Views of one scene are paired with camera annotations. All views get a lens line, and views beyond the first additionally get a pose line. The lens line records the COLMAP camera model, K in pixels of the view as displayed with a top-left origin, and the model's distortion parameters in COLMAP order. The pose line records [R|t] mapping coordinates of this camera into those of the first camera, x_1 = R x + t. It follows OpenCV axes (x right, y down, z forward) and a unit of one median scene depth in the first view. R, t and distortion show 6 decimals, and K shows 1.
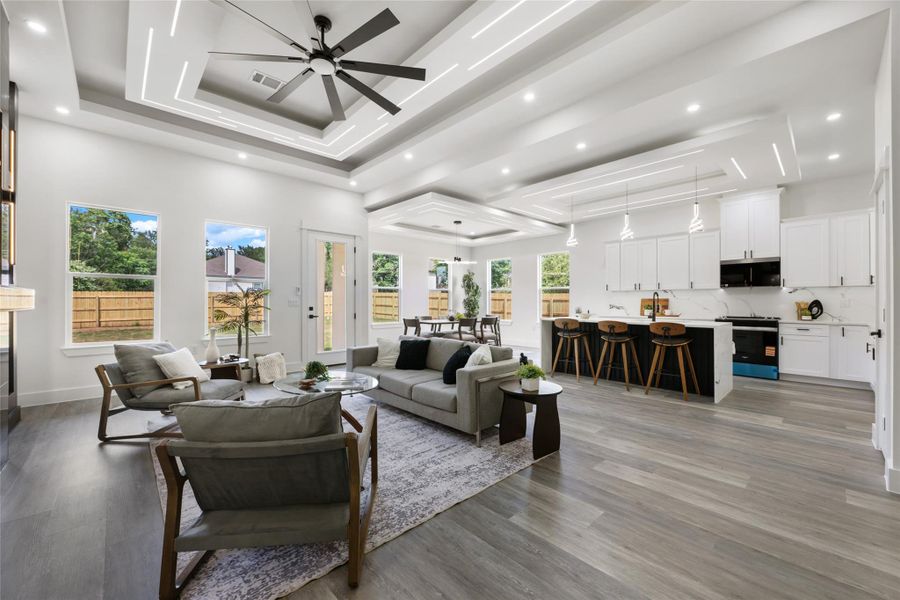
lens RADIAL K [[351.9, 0, 450.7], [0, 351.9, 300.3], [0, 0, 1]] dist [-0.001098, -0.000356]
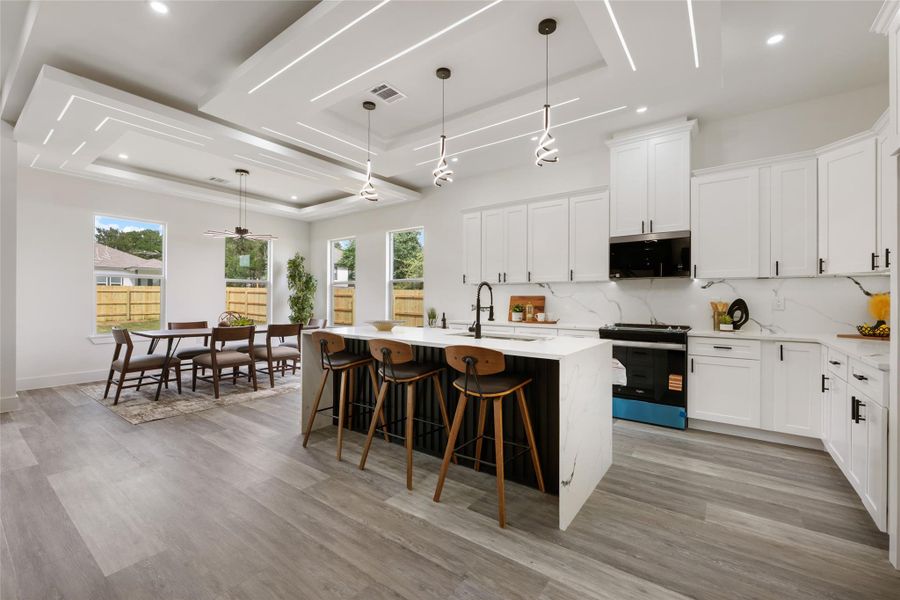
lens RADIAL K [[374.8, 0, 449.4], [0, 374.8, 298.0], [0, 0, 1]] dist [-0.002854, 0.000028]
pose [[0.983334, 0.007267, 0.181664, 0.403082], [-0.006879, 0.999973, -0.002765, 0.002720], [-0.181679, 0.001469, 0.983357, 0.431058]]
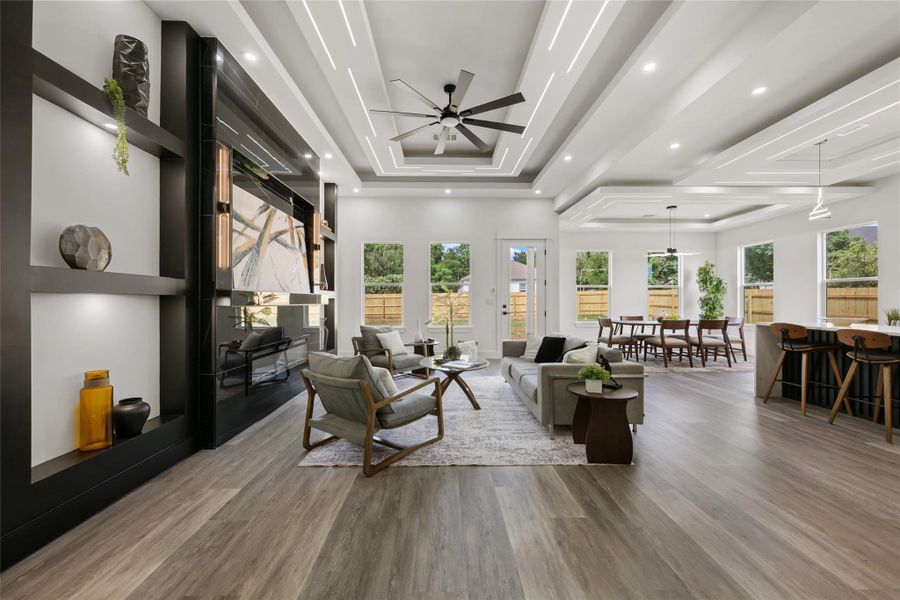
lens RADIAL K [[351.9, 0, 450.4], [0, 351.9, 295.9], [0, 0, 1]] dist [-0.001098, -0.000356]
pose [[0.746283, -0.008924, -0.665569, 0.283931], [0.002863, 0.999944, -0.010197, 0.000841], [0.665623, 0.005704, 0.746266, 0.010023]]
